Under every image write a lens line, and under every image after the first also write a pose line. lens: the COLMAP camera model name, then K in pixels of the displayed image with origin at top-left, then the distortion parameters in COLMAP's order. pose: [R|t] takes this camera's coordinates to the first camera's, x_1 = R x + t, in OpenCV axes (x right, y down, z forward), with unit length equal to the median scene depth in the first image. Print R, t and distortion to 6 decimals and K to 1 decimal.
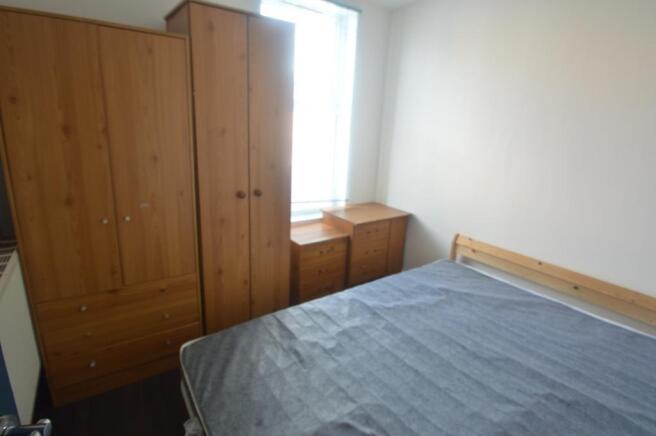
lens RADIAL K [[333.0, 0, 327.6], [0, 333.0, 215.5], [0, 0, 1]] dist [-0.007720, -0.000574]
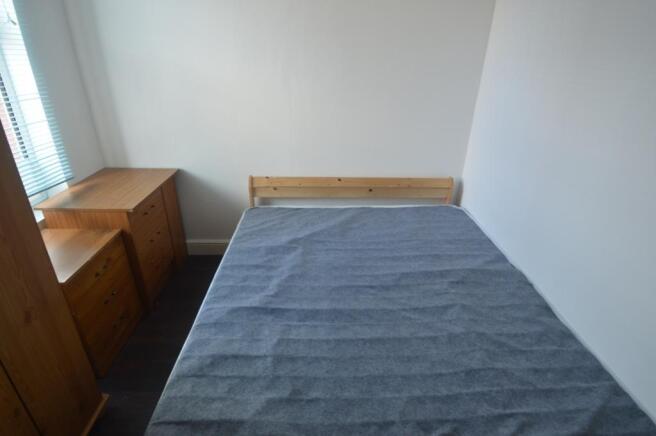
lens RADIAL K [[342.1, 0, 326.7], [0, 342.1, 209.1], [0, 0, 1]] dist [-0.001757, -0.000530]
pose [[0.564721, -0.374434, 0.735452, -0.256522], [0.228208, 0.927253, 0.296854, -0.116083], [-0.793102, 0.000196, 0.609088, 0.392088]]
